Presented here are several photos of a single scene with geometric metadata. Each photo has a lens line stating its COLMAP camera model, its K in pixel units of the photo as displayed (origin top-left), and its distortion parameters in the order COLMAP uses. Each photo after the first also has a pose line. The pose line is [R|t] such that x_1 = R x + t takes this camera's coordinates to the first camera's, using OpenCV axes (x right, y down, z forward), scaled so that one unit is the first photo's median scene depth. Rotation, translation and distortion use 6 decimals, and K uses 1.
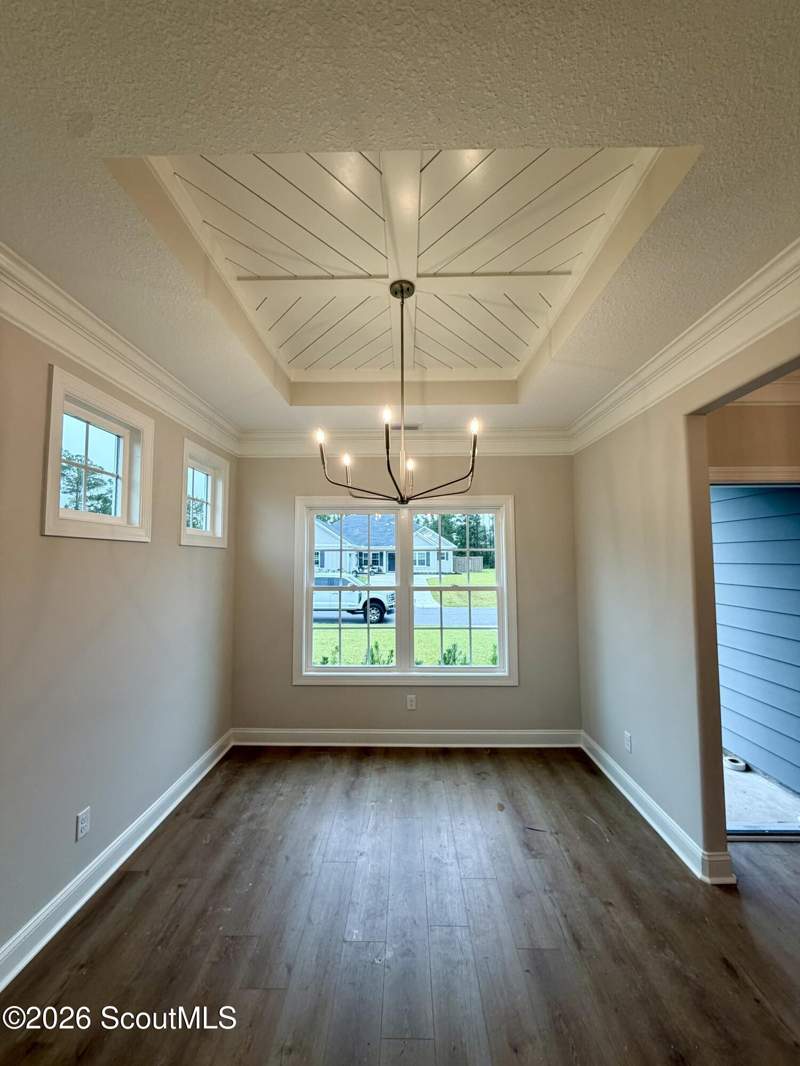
lens RADIAL K [[422.8, 0, 400.0], [0, 422.8, 533.0], [0, 0, 1]] dist [-0.000660, 0.000287]
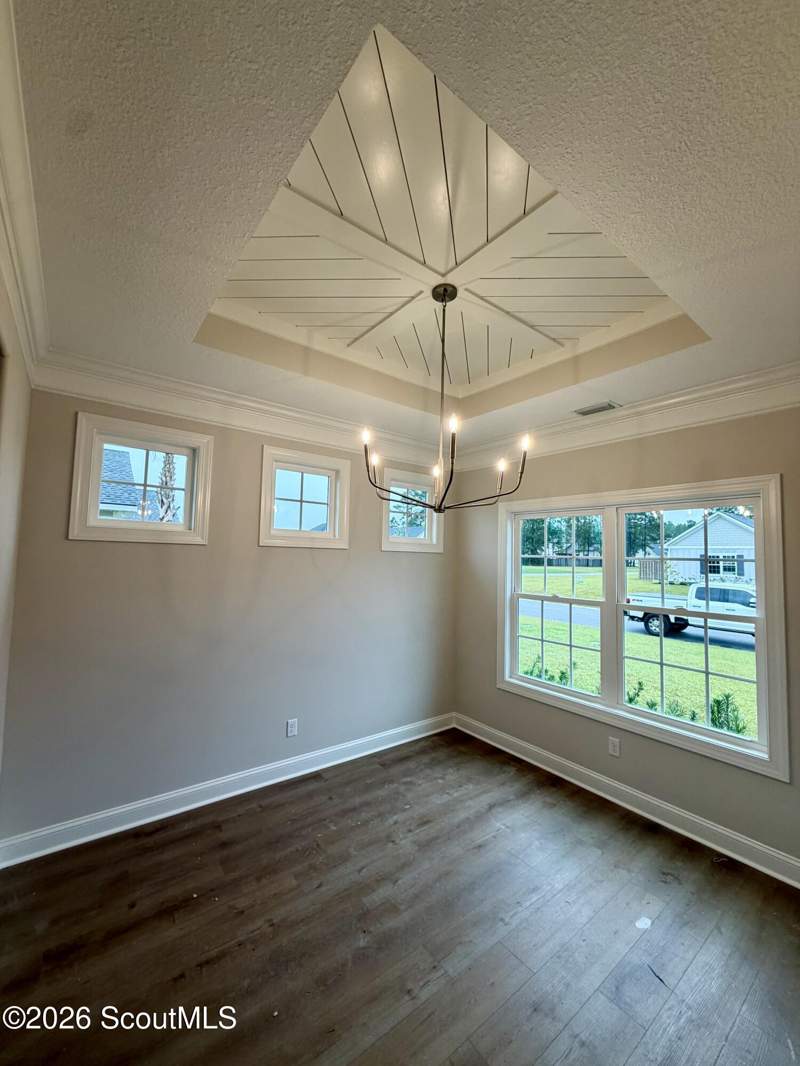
lens RADIAL K [[422.8, 0, 400.0], [0, 422.8, 533.0], [0, 0, 1]] dist [-0.000660, 0.000287]
pose [[0.630264, -0.024893, -0.775982, 0.483838], [0.020937, 0.999667, -0.015064, -0.005192], [0.776099, -0.006752, 0.630575, 0.208513]]
